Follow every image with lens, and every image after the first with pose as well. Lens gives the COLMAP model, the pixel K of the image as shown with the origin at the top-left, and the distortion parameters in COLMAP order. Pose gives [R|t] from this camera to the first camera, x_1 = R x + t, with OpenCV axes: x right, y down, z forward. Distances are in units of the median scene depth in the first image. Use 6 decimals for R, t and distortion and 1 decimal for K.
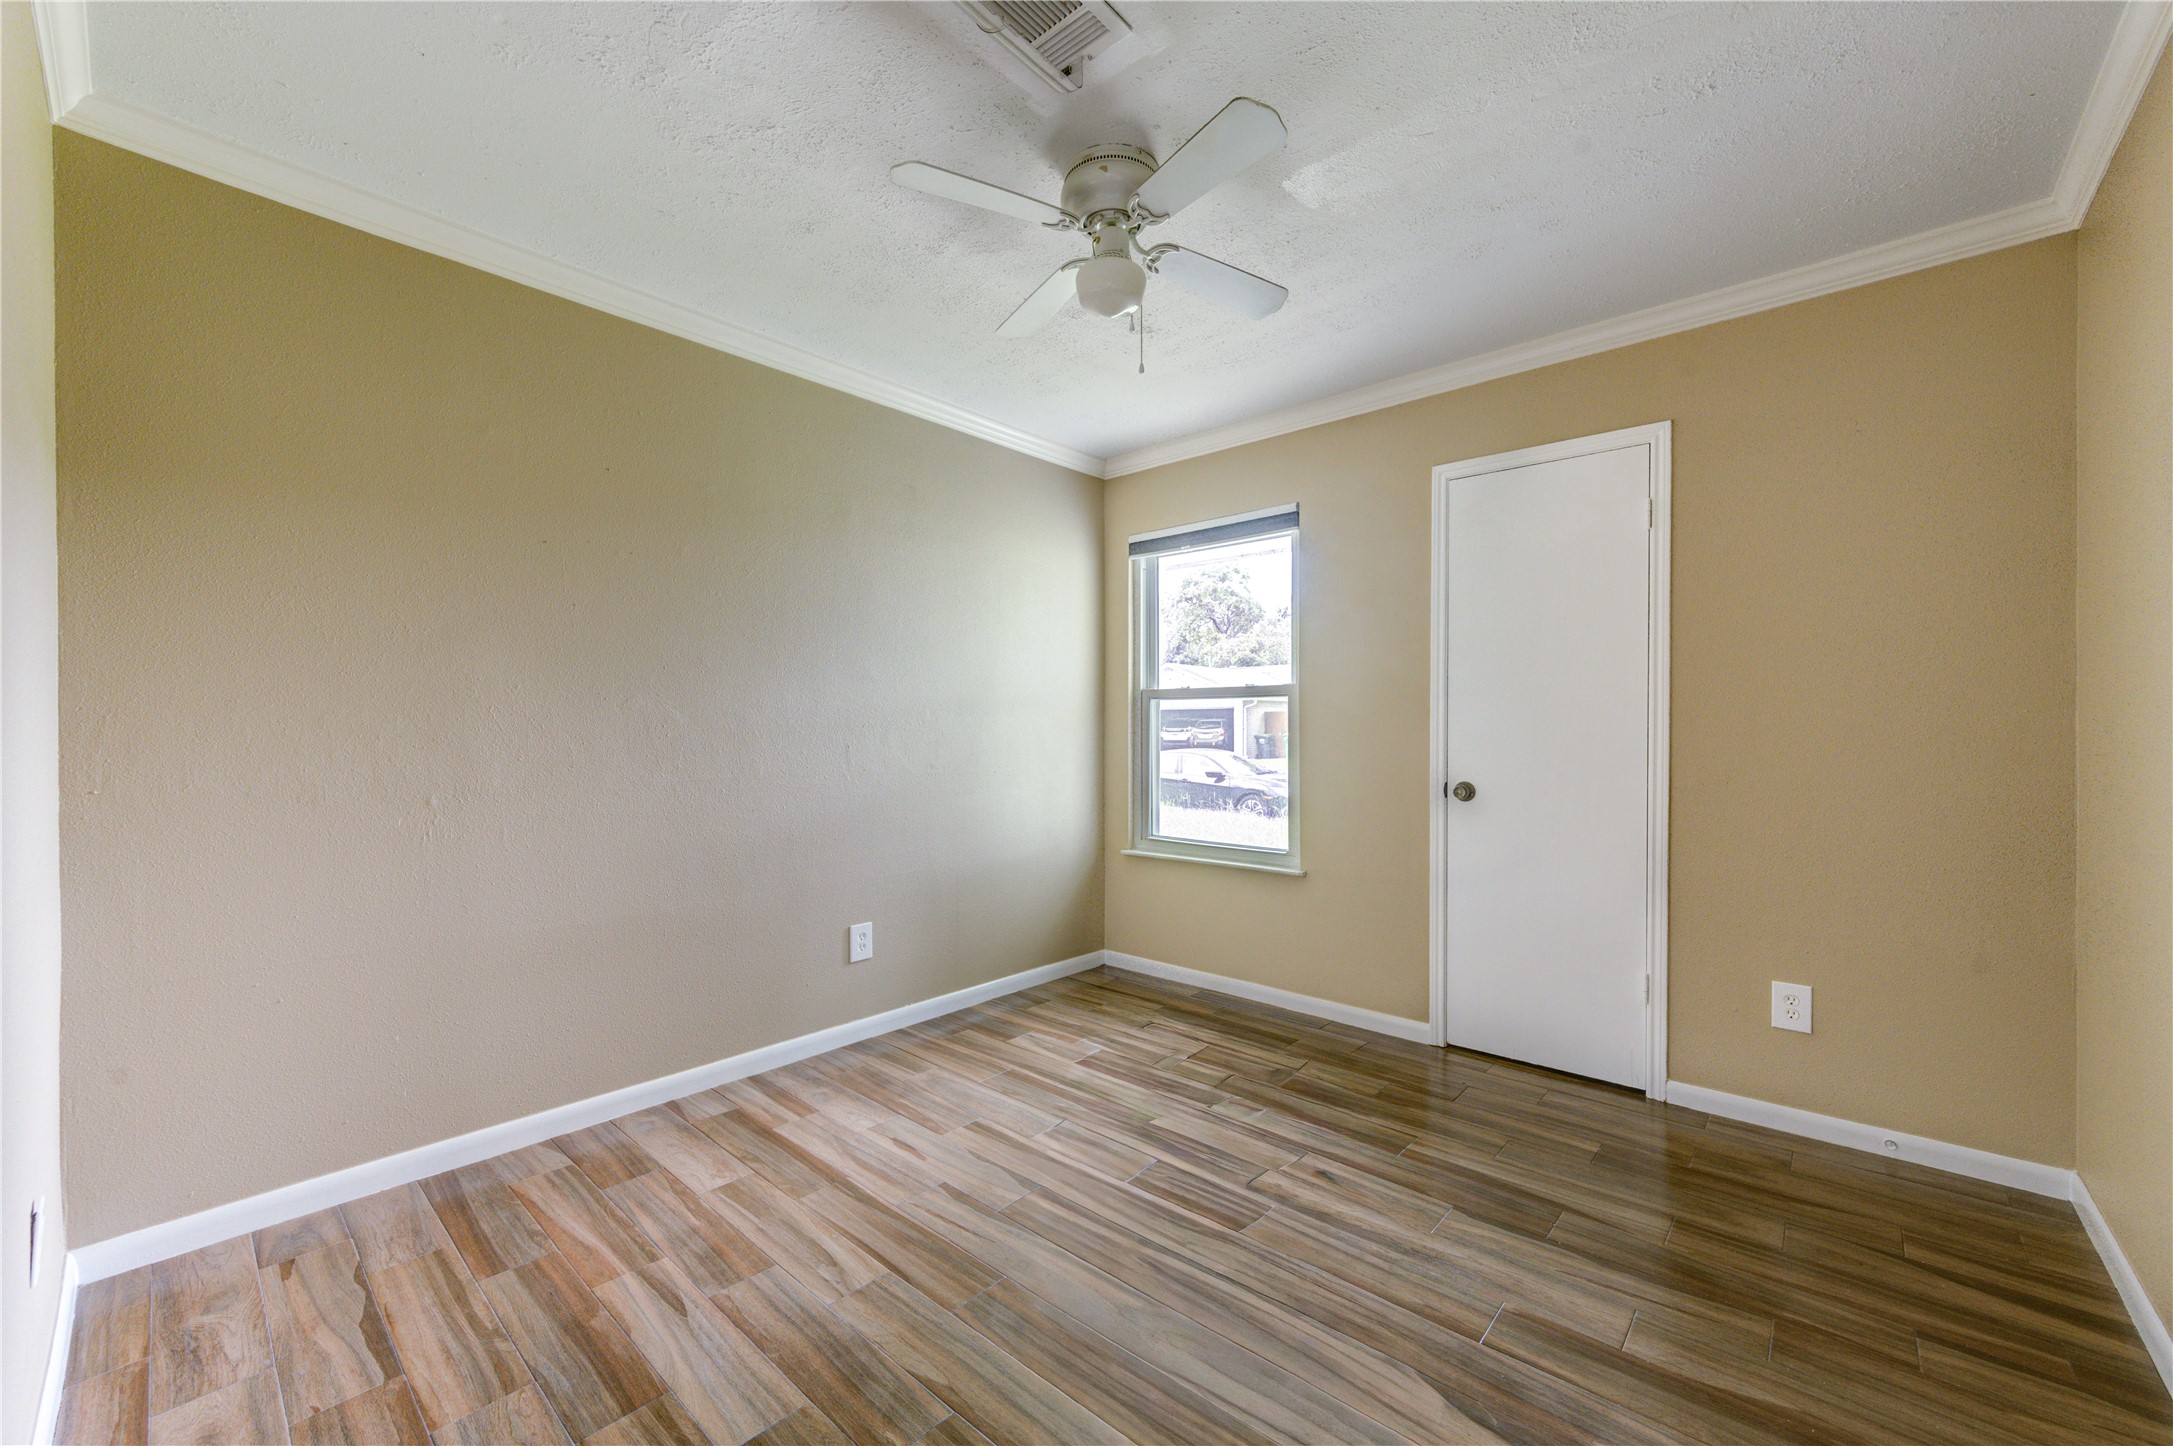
lens RADIAL K [[866.6, 0, 1076.1], [0, 866.6, 719.0], [0, 0, 1]] dist [0.007054, -0.000141]
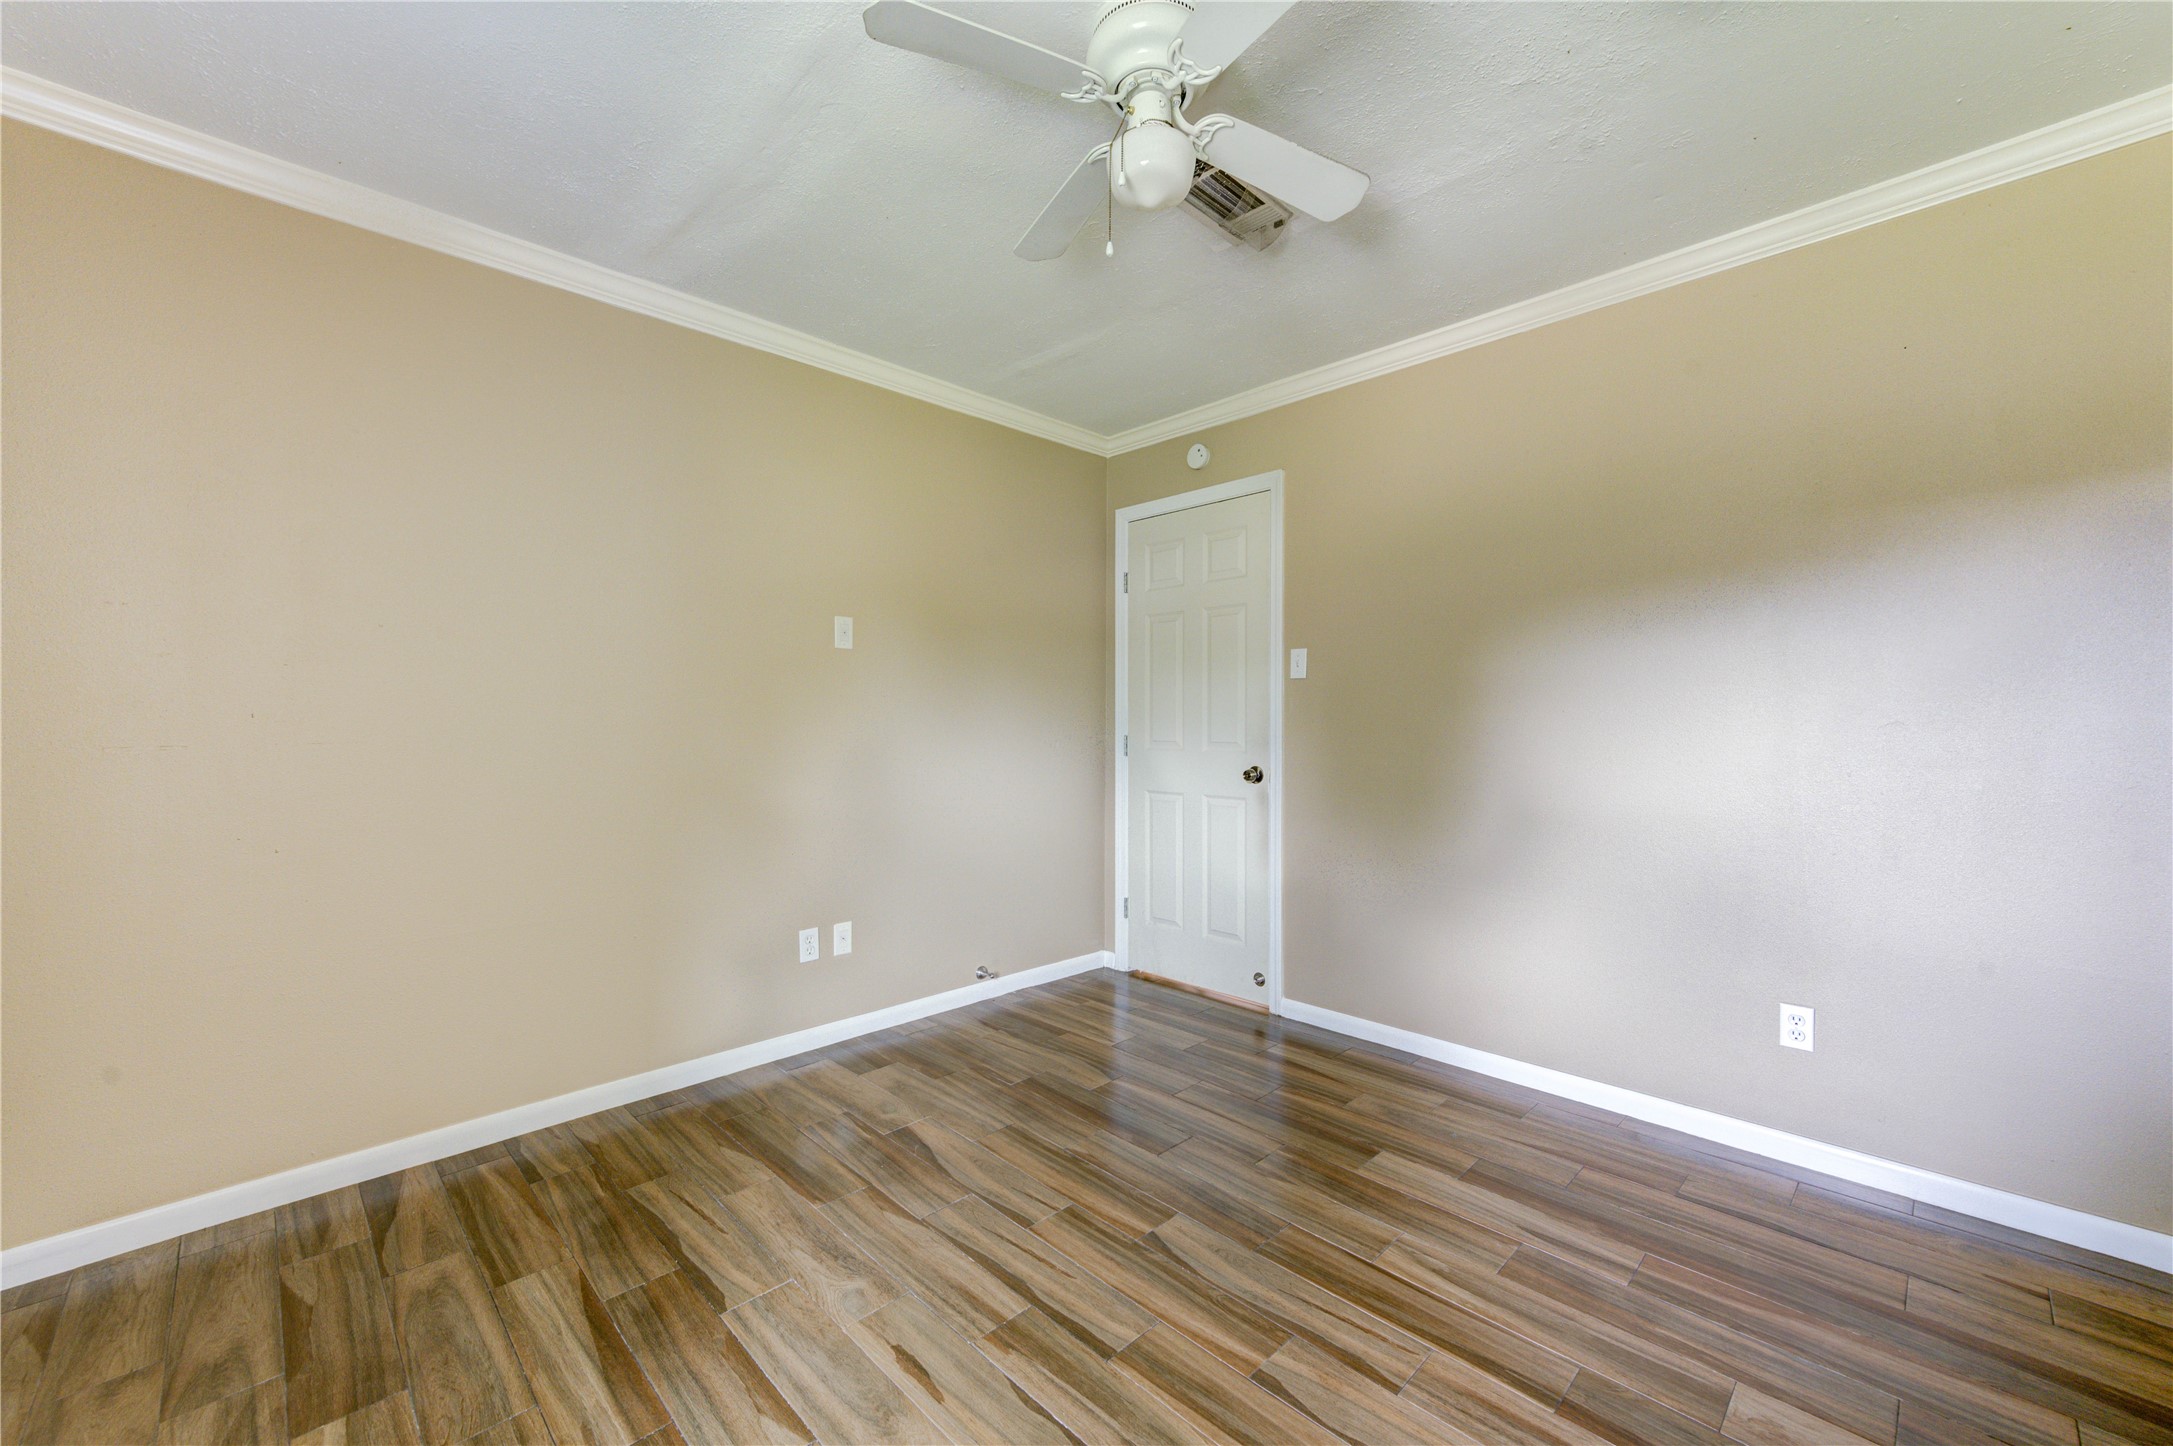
lens RADIAL K [[866.6, 0, 1076.1], [0, 866.6, 719.0], [0, 0, 1]] dist [0.007054, -0.000141]
pose [[-0.998133, -0.002336, 0.061029, 0.065912], [-0.003215, 0.999893, -0.014303, 0.023320], [-0.060989, -0.014473, -0.998034, 2.000858]]
